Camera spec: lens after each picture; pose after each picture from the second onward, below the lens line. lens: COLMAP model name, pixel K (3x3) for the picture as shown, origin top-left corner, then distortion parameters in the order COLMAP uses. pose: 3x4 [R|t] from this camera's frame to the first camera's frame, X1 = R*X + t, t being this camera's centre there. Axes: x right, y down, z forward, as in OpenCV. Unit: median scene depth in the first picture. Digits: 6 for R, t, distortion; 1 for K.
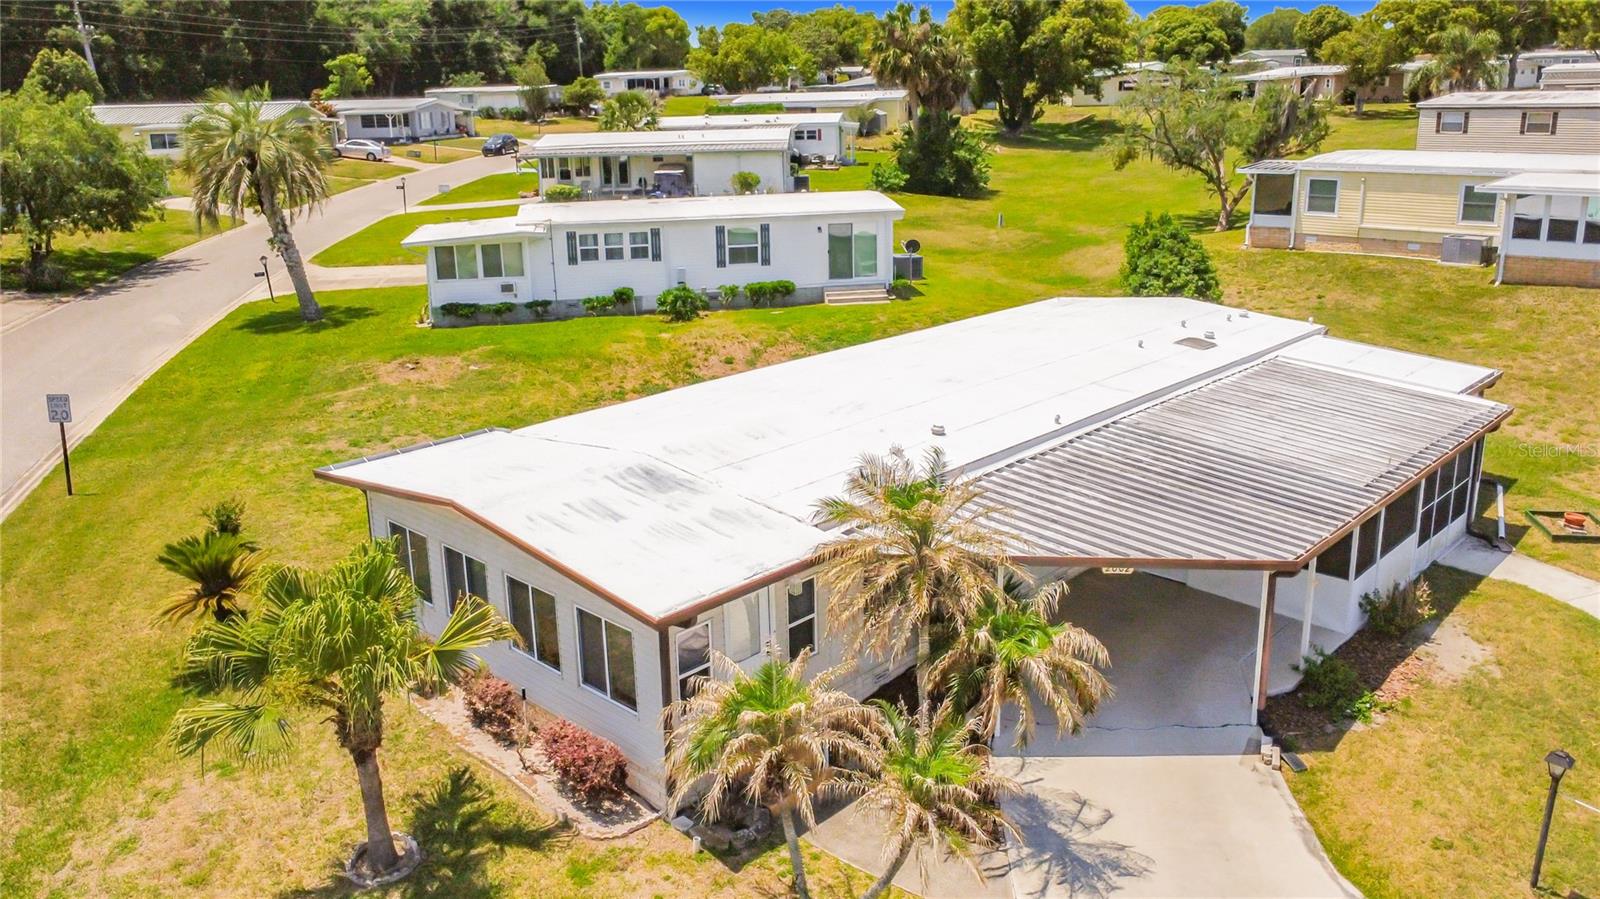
lens RADIAL K [[1207.5, 0, 789.8], [0, 1207.5, 412.2], [0, 0, 1]] dist [-0.008566, -0.007902]
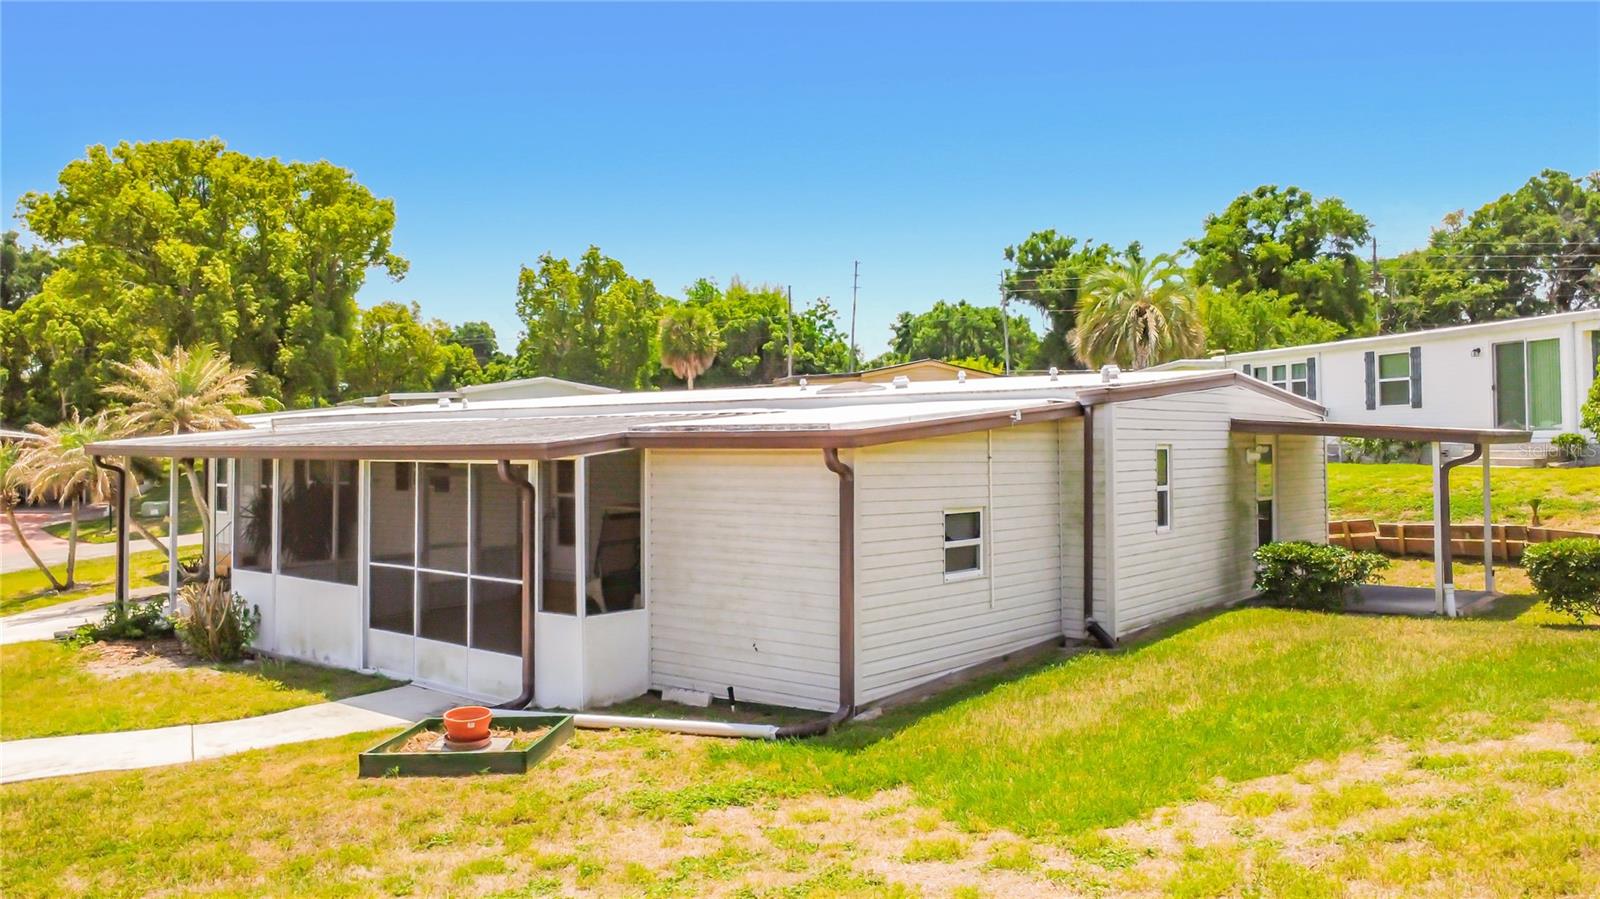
lens RADIAL K [[1207.5, 0, 804.5], [0, 1207.5, 381.9], [0, 0, 1]] dist [-0.008566, -0.007902]
pose [[0.076263, -0.030671, -0.996616, 0.662428], [-0.251725, 0.966557, -0.049008, -0.018039], [0.964789, 0.254611, 0.065992, 0.656230]]
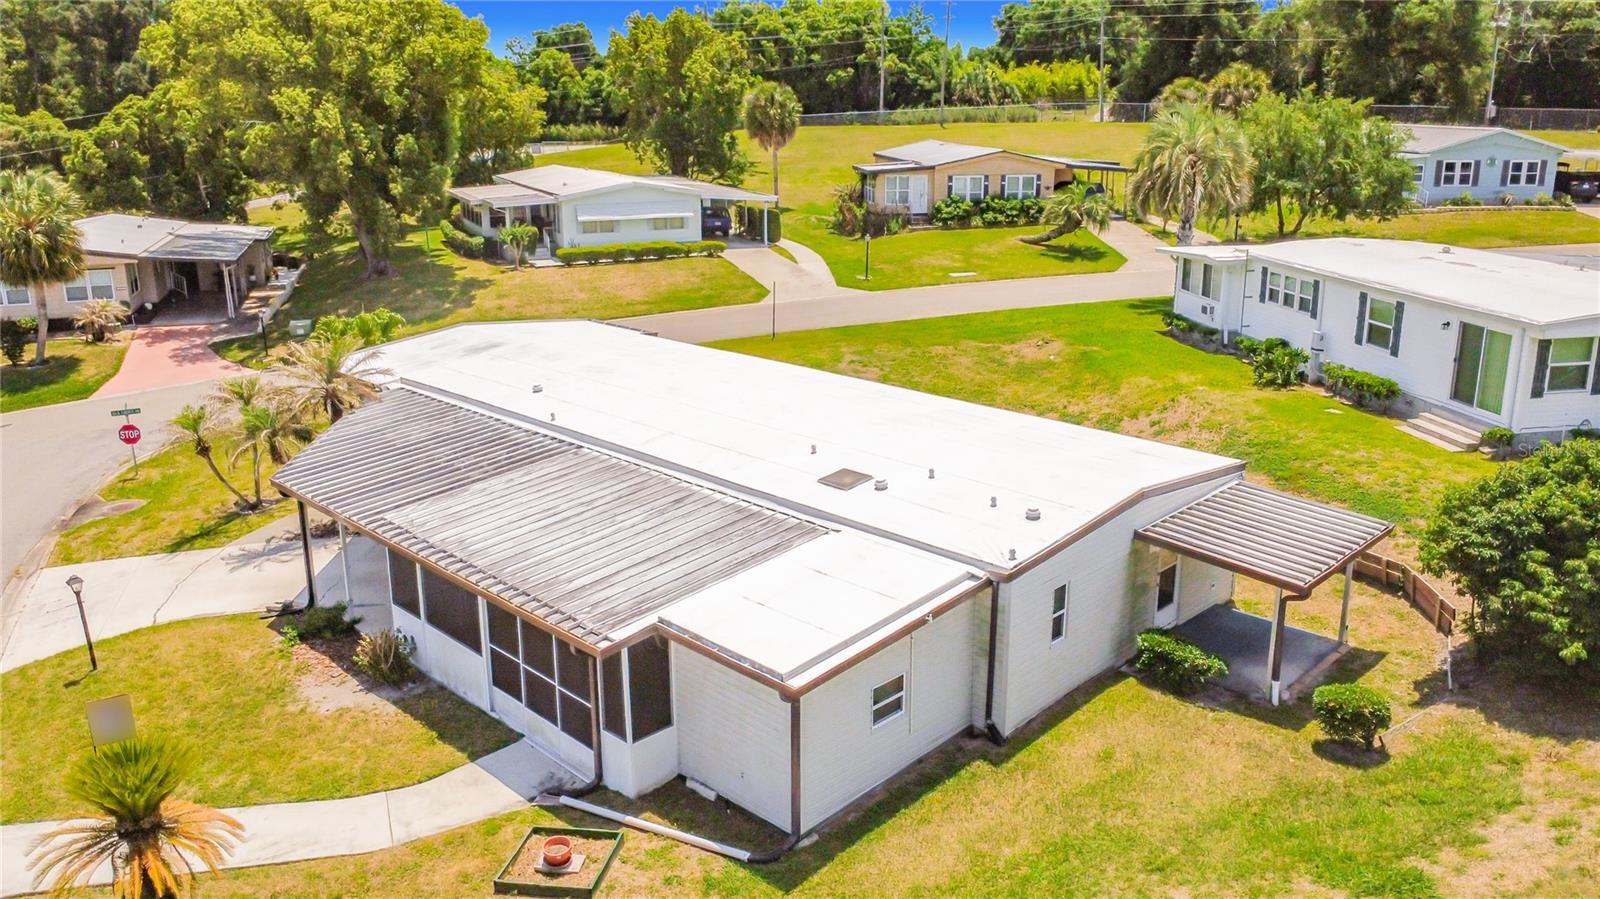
lens RADIAL K [[1207.5, 0, 803.1], [0, 1207.5, 395.8], [0, 0, 1]] dist [-0.008566, -0.007902]
pose [[-0.012377, 0.262348, -0.964894, 0.755290], [-0.249479, 0.933641, 0.257050, -0.211153], [0.968301, 0.243903, 0.053895, 0.644488]]
